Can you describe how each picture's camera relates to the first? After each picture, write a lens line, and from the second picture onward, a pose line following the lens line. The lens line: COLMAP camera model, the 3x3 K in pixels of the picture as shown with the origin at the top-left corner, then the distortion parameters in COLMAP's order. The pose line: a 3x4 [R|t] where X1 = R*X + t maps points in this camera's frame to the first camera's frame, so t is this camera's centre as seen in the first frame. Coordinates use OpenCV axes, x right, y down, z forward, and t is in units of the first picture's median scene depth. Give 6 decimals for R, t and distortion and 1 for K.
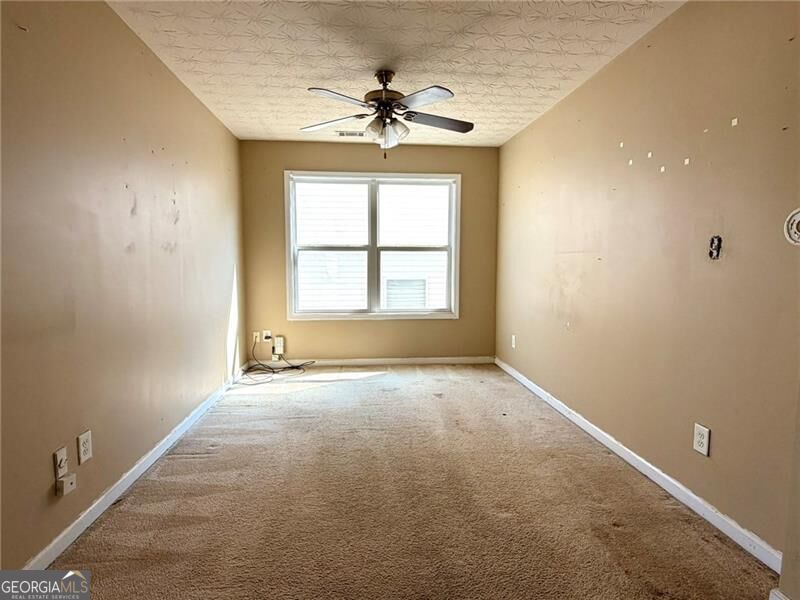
lens RADIAL K [[417.6, 0, 400.0], [0, 417.6, 300.0], [0, 0, 1]] dist [0.001365, -0.000020]
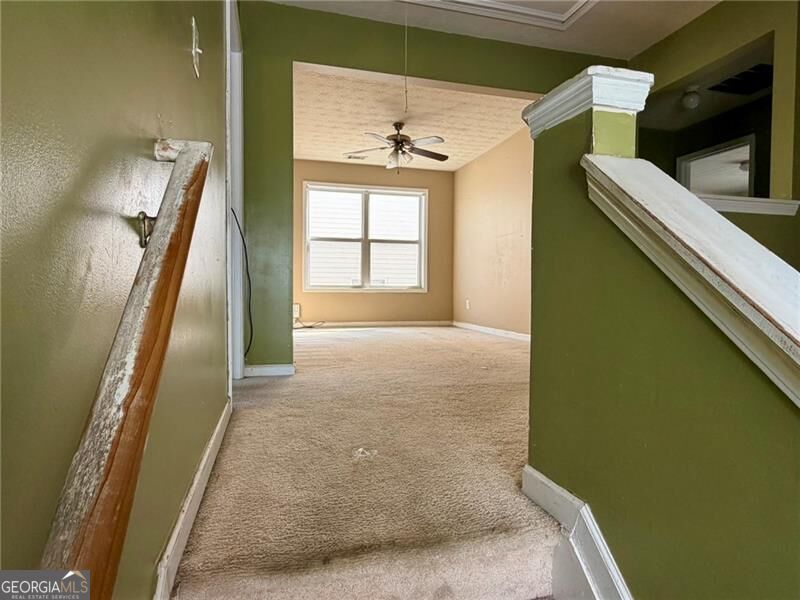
lens RADIAL K [[432.1, 0, 397.5], [0, 432.1, 301.2], [0, 0, 1]] dist [-0.001183, -0.000331]
pose [[0.987448, -0.001159, 0.157939, -0.188141], [0.010316, 0.998311, -0.057168, 0.159482], [-0.157606, 0.058080, 0.985793, -0.401036]]
